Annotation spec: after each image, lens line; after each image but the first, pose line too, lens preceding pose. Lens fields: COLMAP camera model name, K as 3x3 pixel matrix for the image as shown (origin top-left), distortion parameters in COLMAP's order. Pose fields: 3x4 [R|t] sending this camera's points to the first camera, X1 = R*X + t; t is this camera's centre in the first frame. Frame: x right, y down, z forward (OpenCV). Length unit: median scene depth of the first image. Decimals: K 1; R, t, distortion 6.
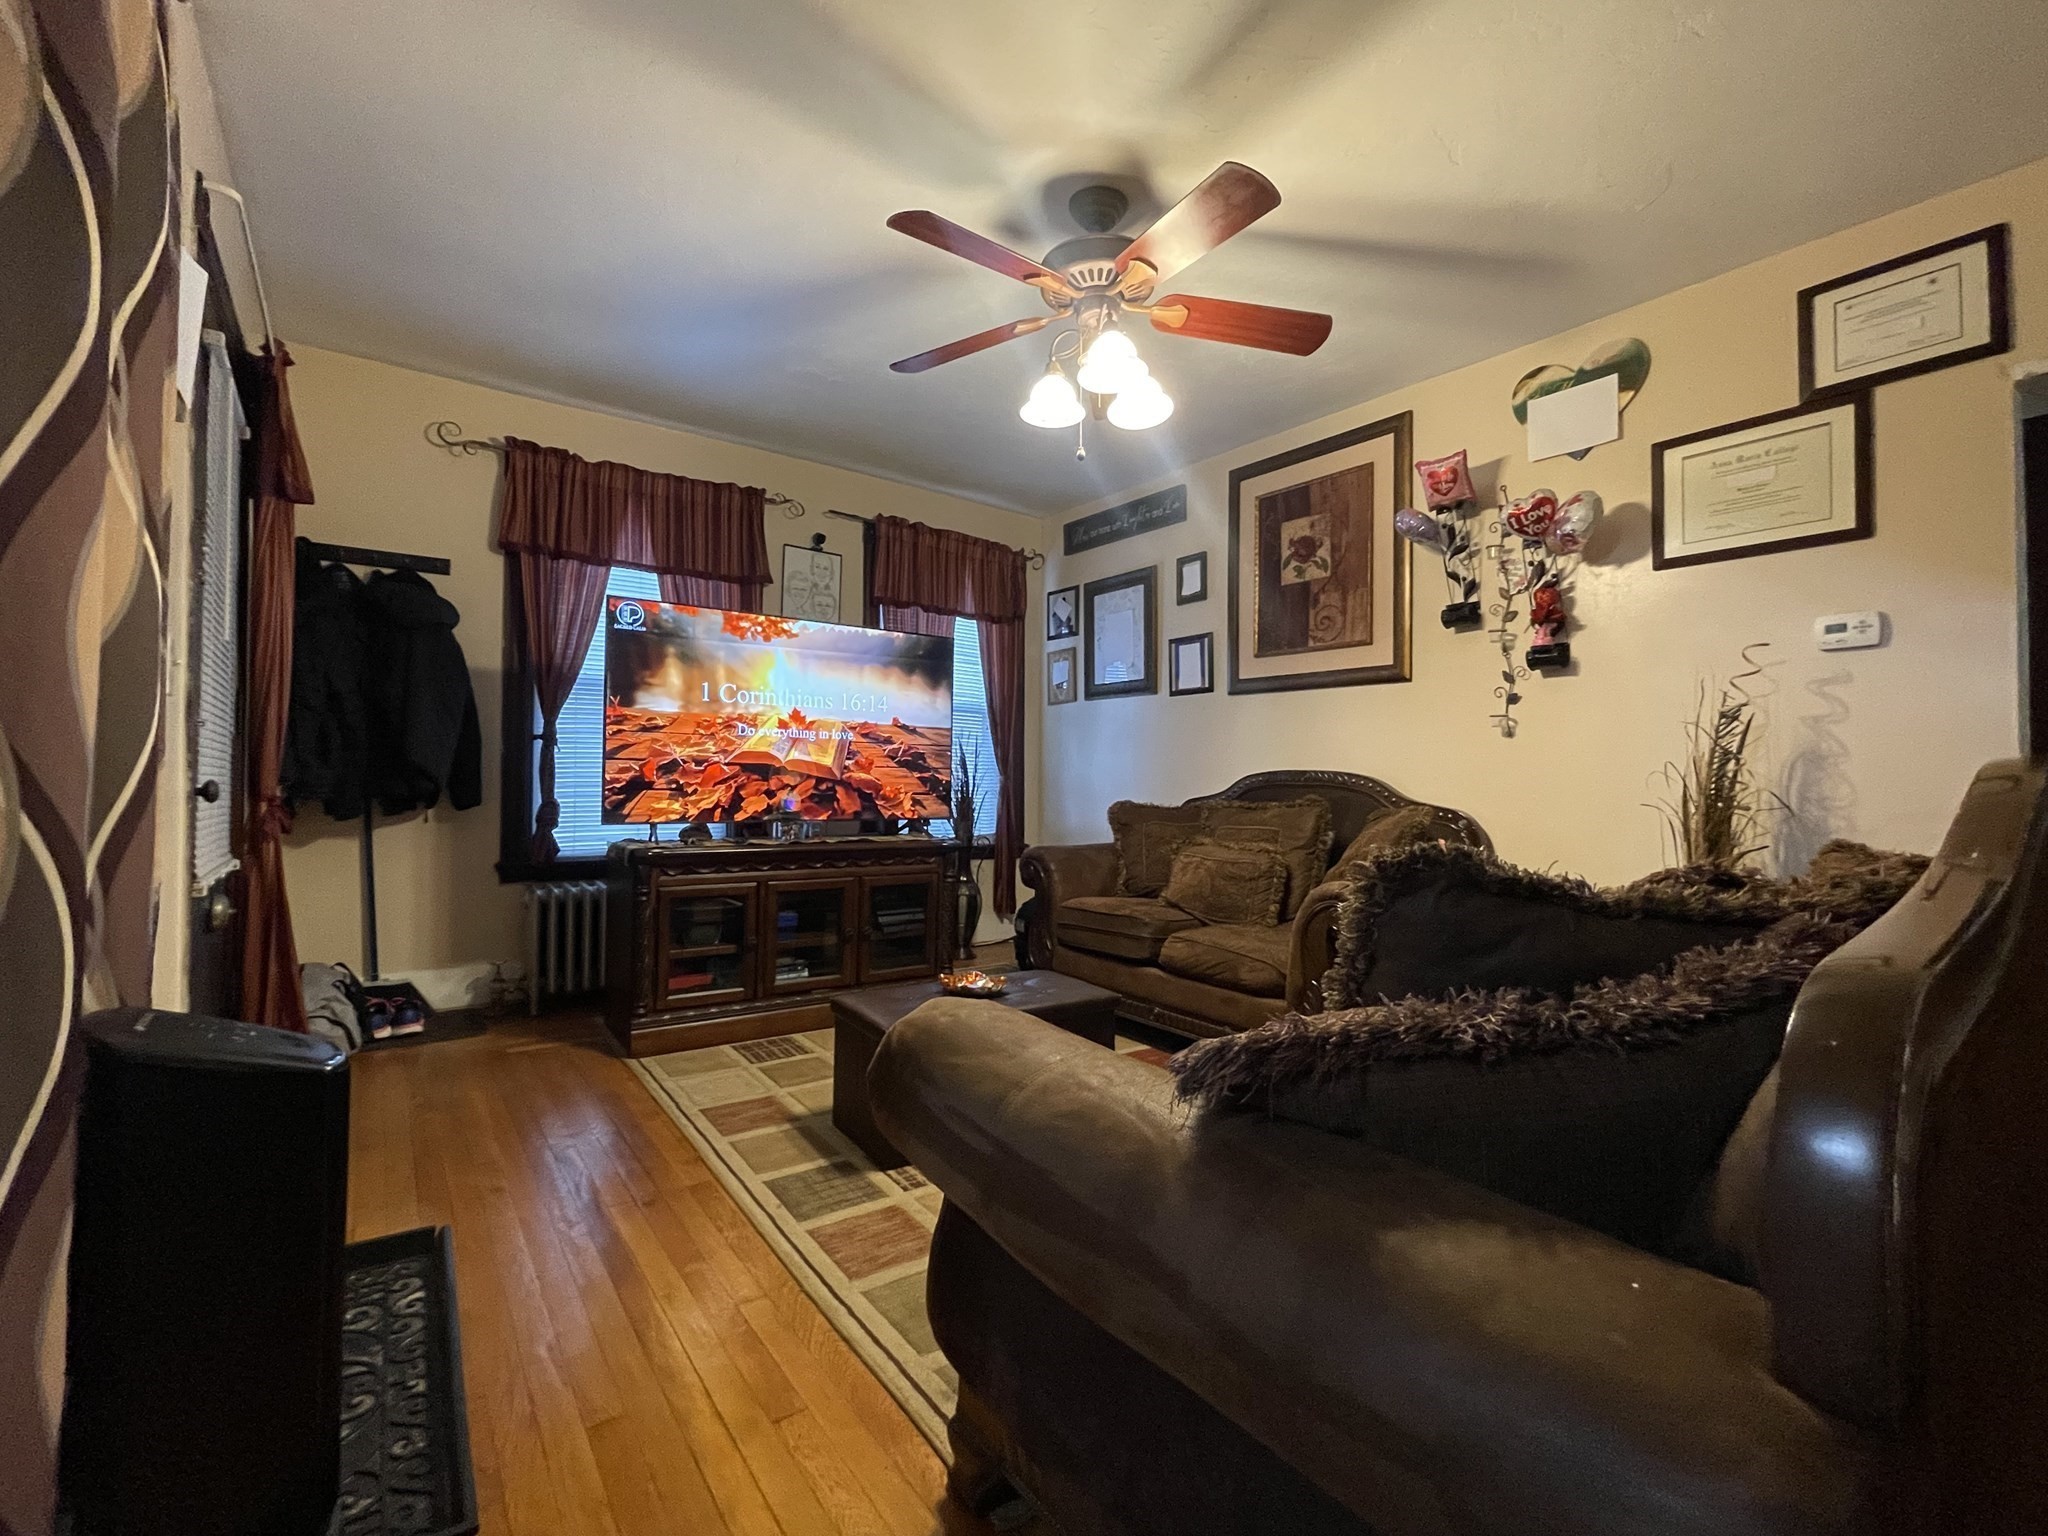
lens RADIAL K [[886.7, 0, 1024.7], [0, 886.7, 765.2], [0, 0, 1]] dist [0.001111, -0.000369]
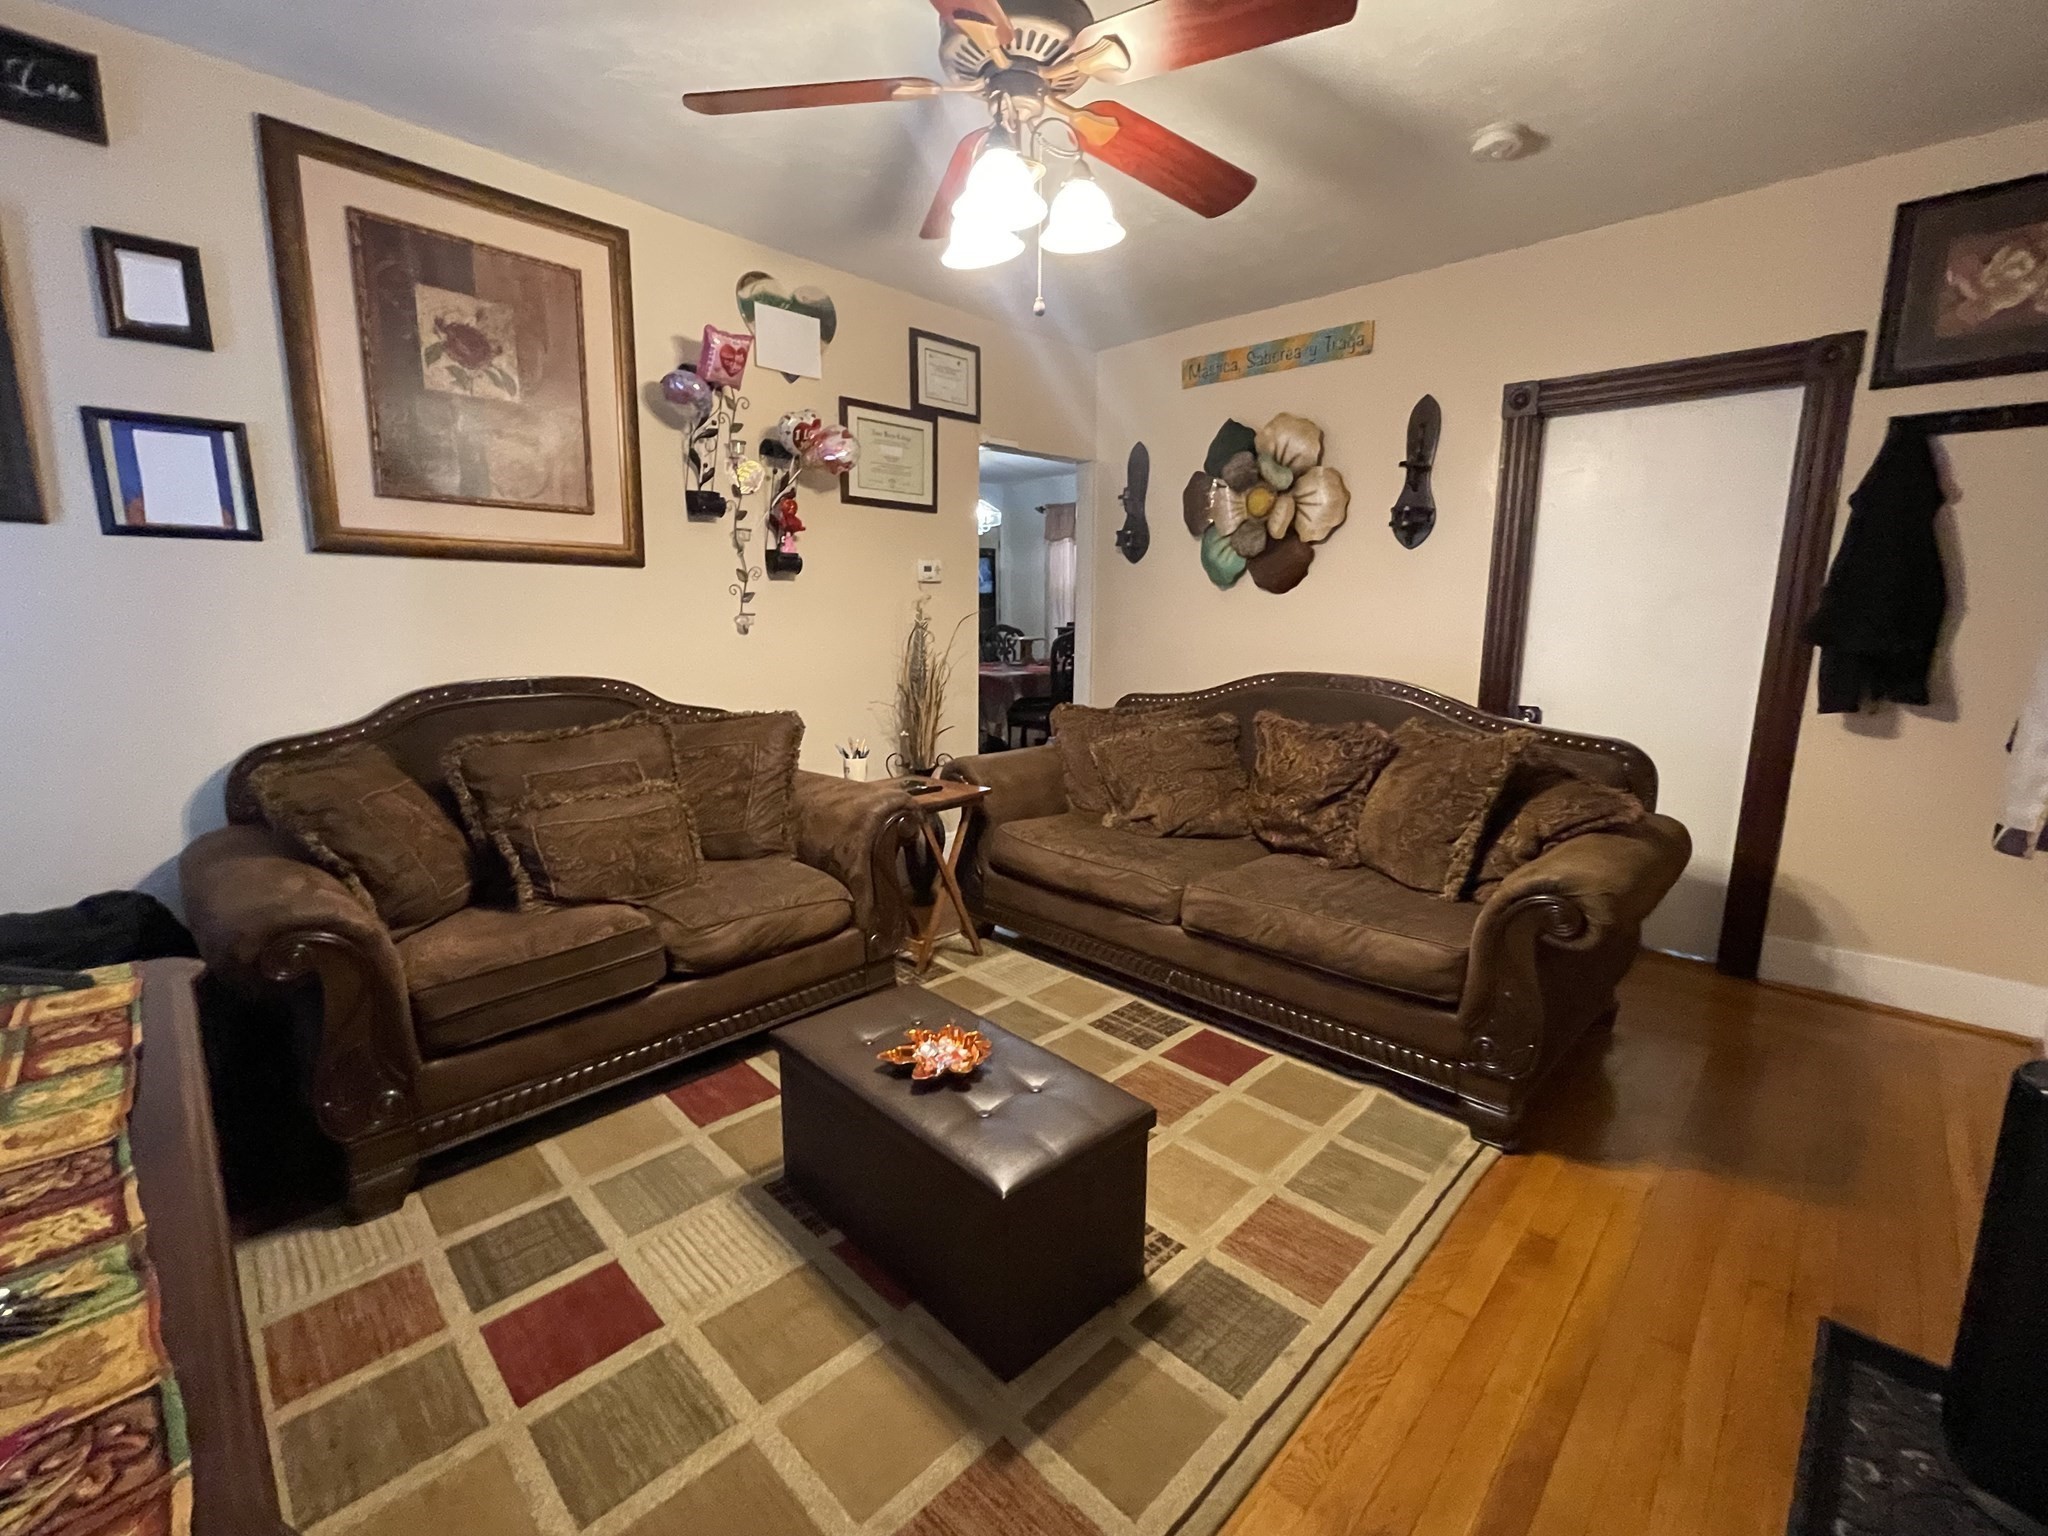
lens RADIAL K [[886.7, 0, 1025.8], [0, 886.7, 759.9], [0, 0, 1]] dist [0.001111, -0.000369]
pose [[-0.167185, -0.177133, 0.969883, -0.540825], [-0.023191, 0.984163, 0.175744, -0.074954], [-0.985653, 0.006890, -0.168645, 0.828190]]
